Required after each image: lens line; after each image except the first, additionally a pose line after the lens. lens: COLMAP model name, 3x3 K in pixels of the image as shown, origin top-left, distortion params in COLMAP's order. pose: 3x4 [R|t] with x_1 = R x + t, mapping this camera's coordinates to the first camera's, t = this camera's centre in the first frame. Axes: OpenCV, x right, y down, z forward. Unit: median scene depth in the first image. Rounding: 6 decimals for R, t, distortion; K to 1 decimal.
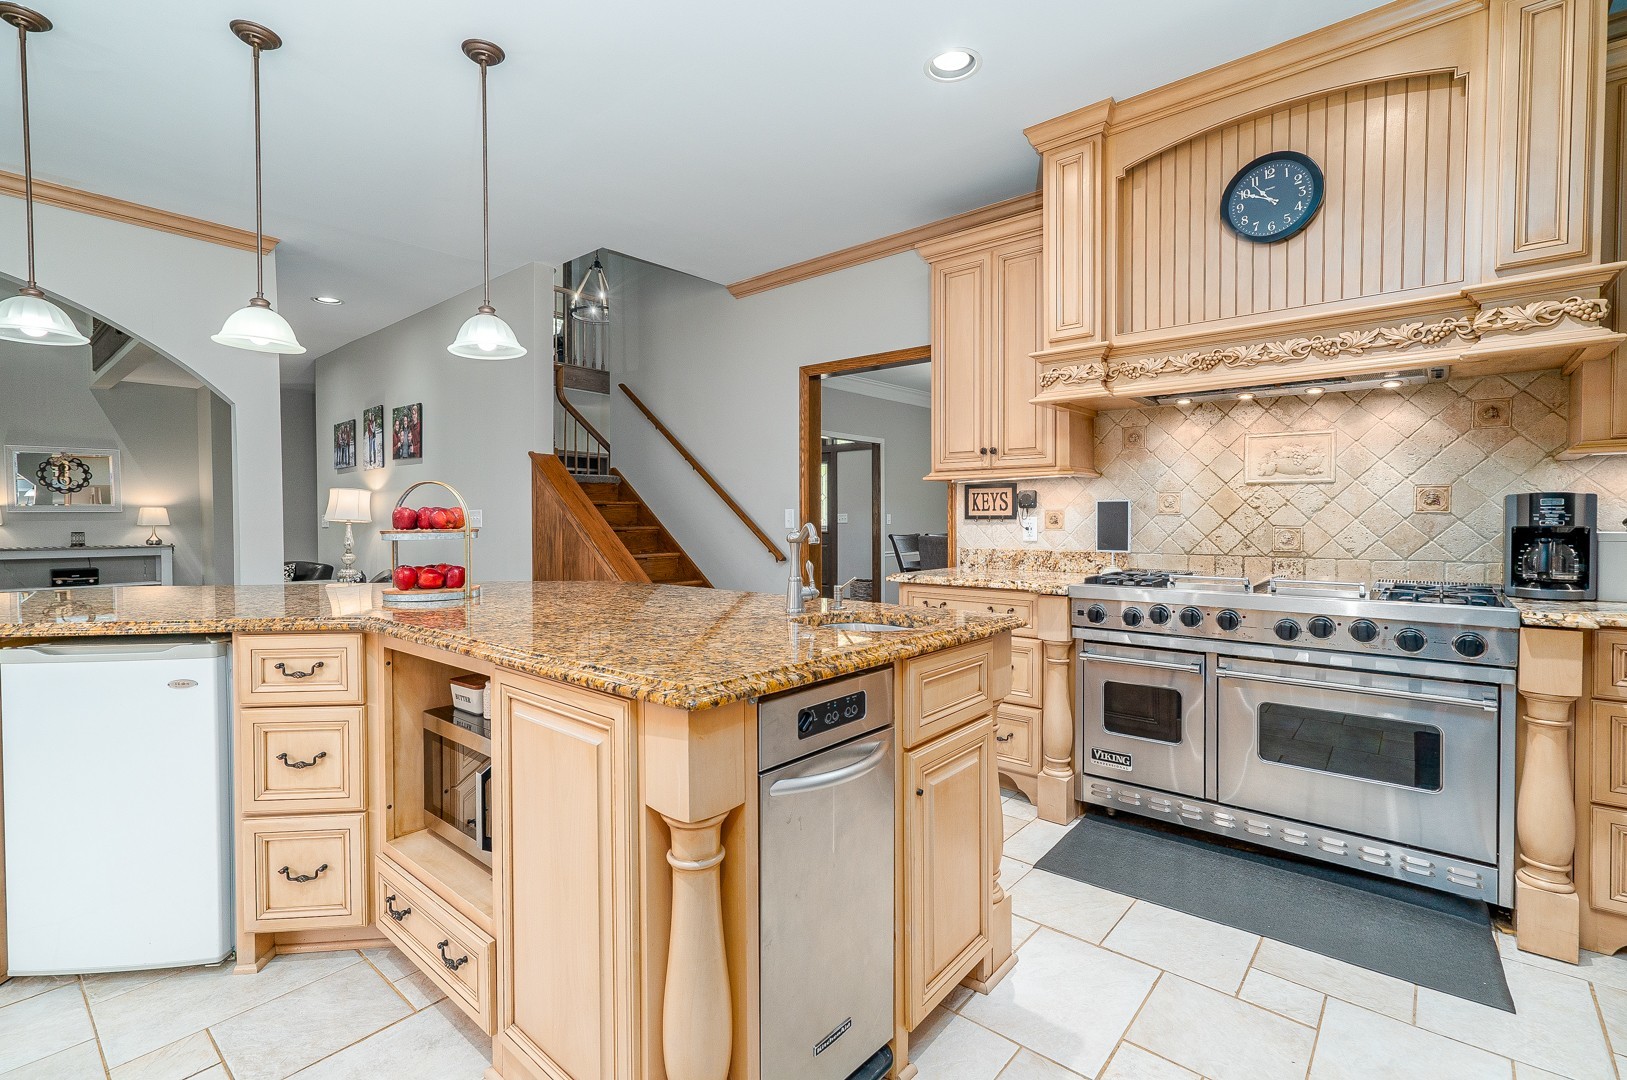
lens RADIAL K [[743.0, 0, 809.8], [0, 743.0, 534.4], [0, 0, 1]] dist [-0.005927, 0.001217]
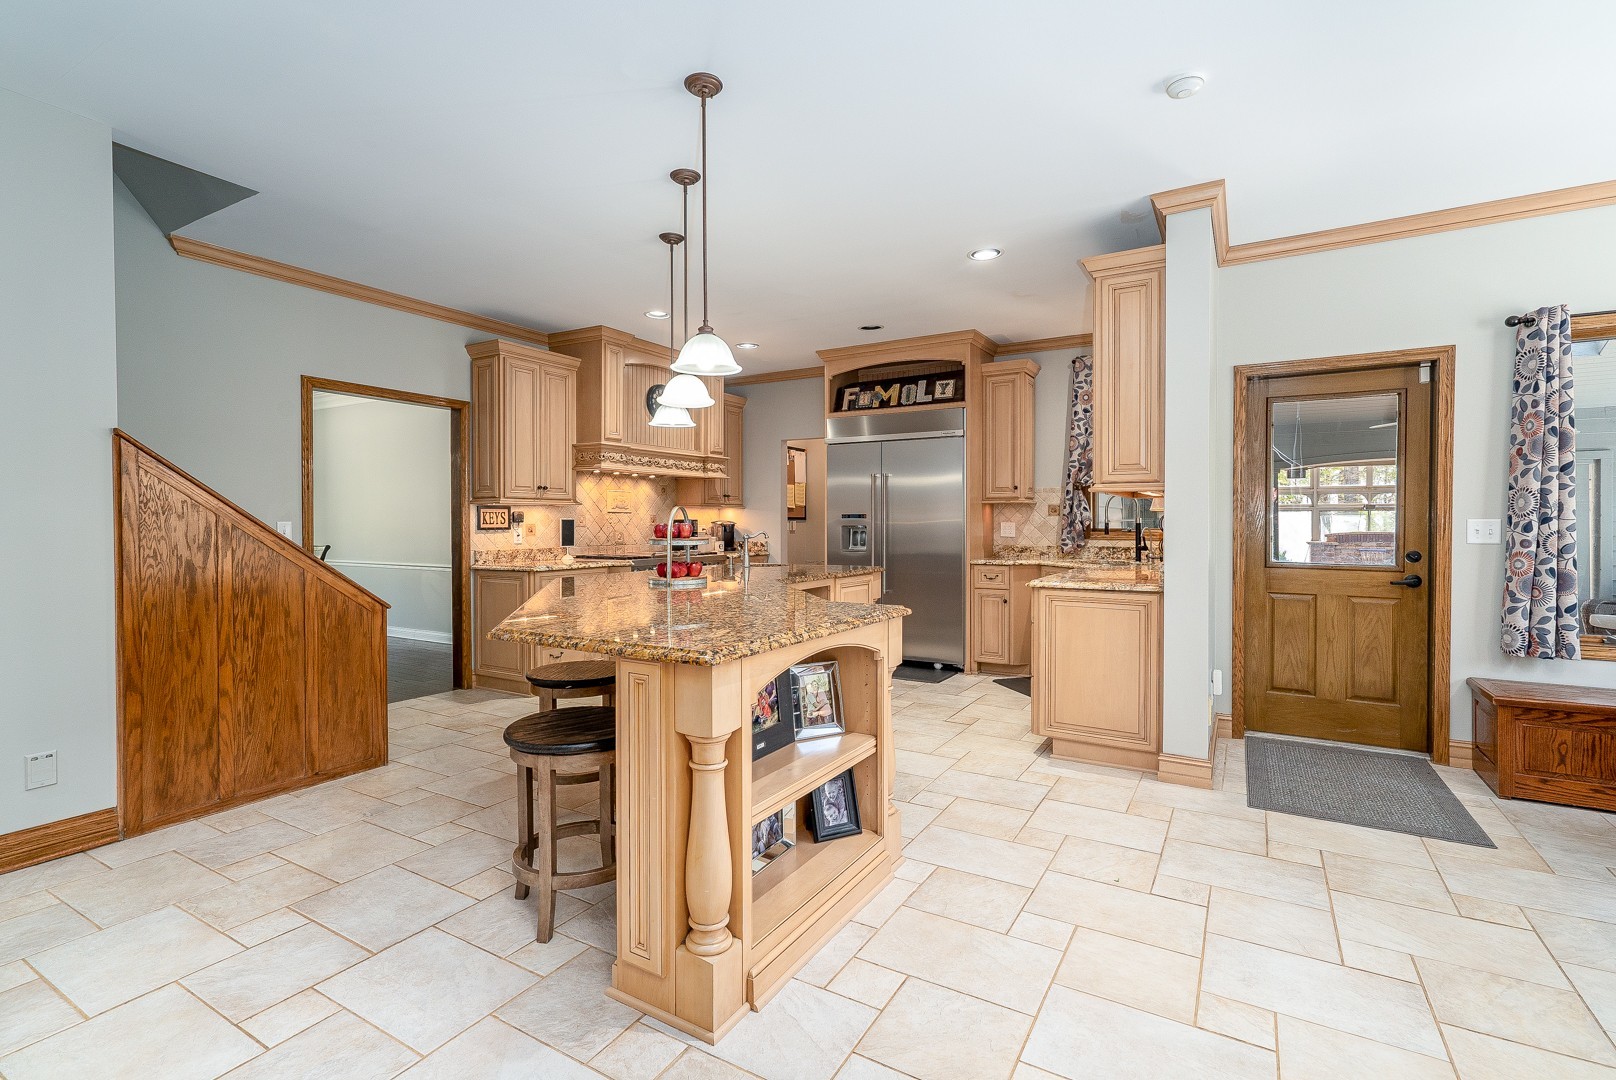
lens RADIAL K [[737.9, 0, 806.7], [0, 737.9, 525.8], [0, 0, 1]] dist [-0.005927, 0.001217]
pose [[-0.178631, 0.000291, 0.983916, -1.350400], [0.028488, 0.999582, 0.004877, -0.018320], [-0.983504, 0.028901, -0.178565, 0.668799]]
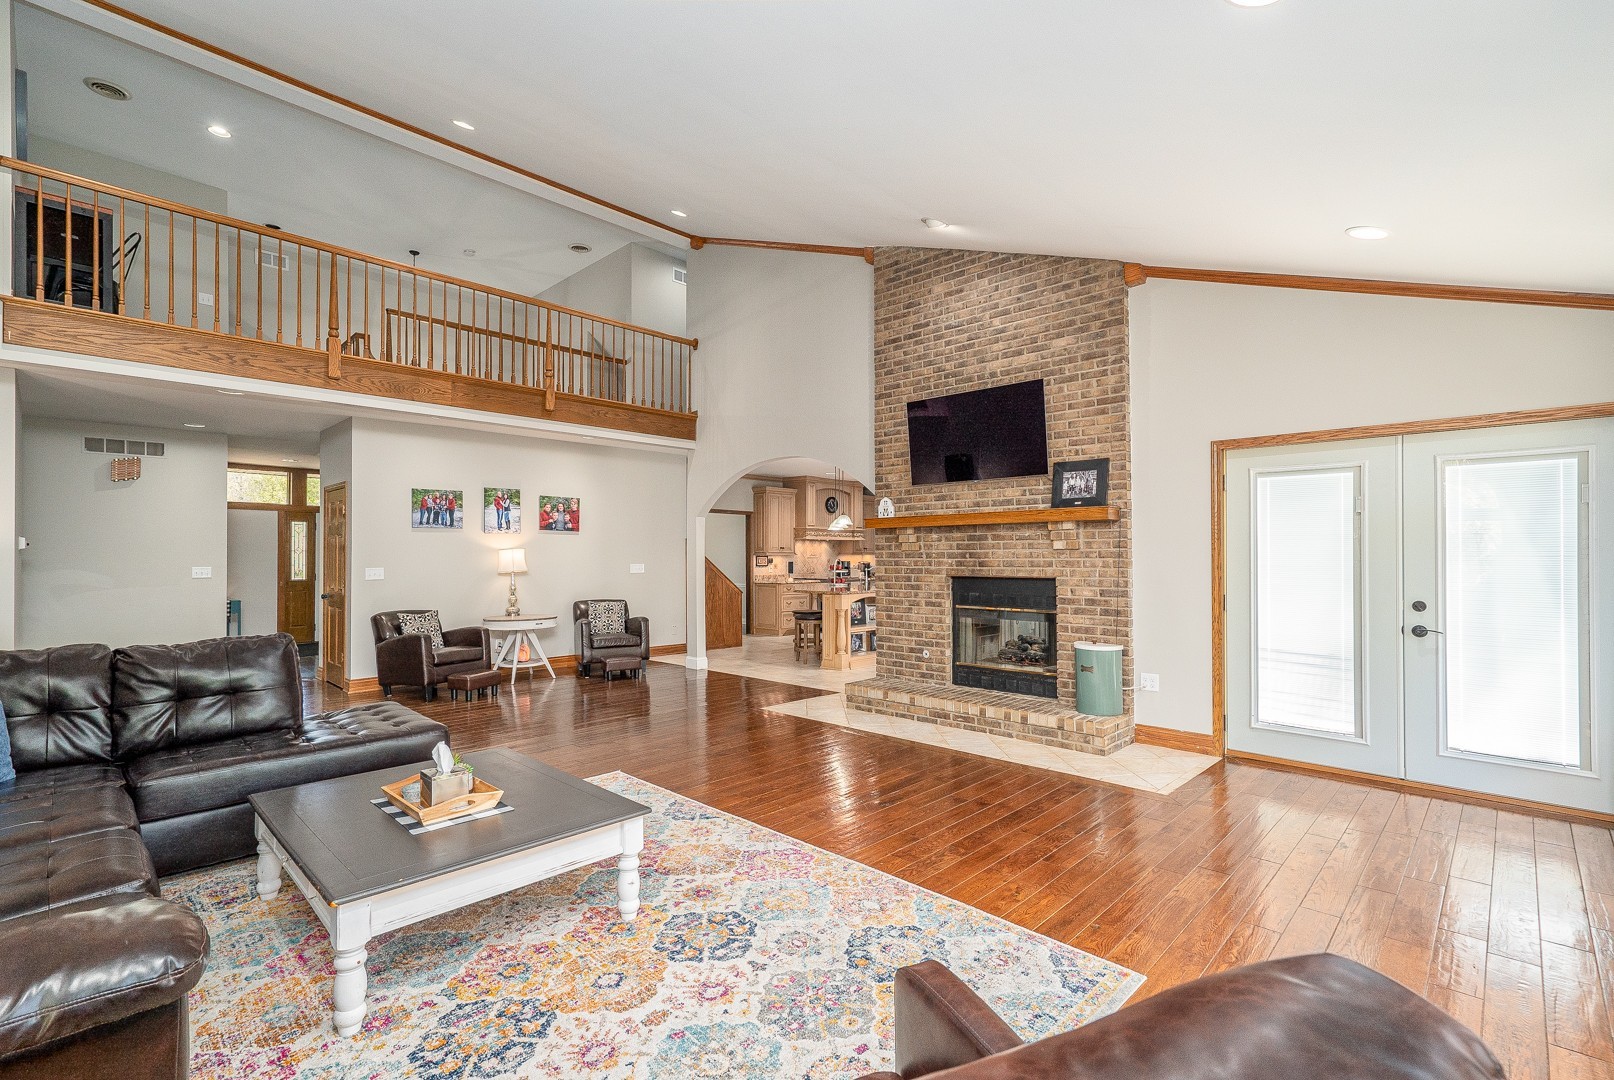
lens RADIAL K [[737.0, 0, 807.3], [0, 737.0, 548.0], [0, 0, 1]] dist [-0.005927, 0.001217]
pose [[0.049280, 0.016219, 0.998653, -3.266712], [0.026108, 0.999506, -0.017521, -0.040094], [-0.998444, 0.026936, 0.048832, 0.637678]]
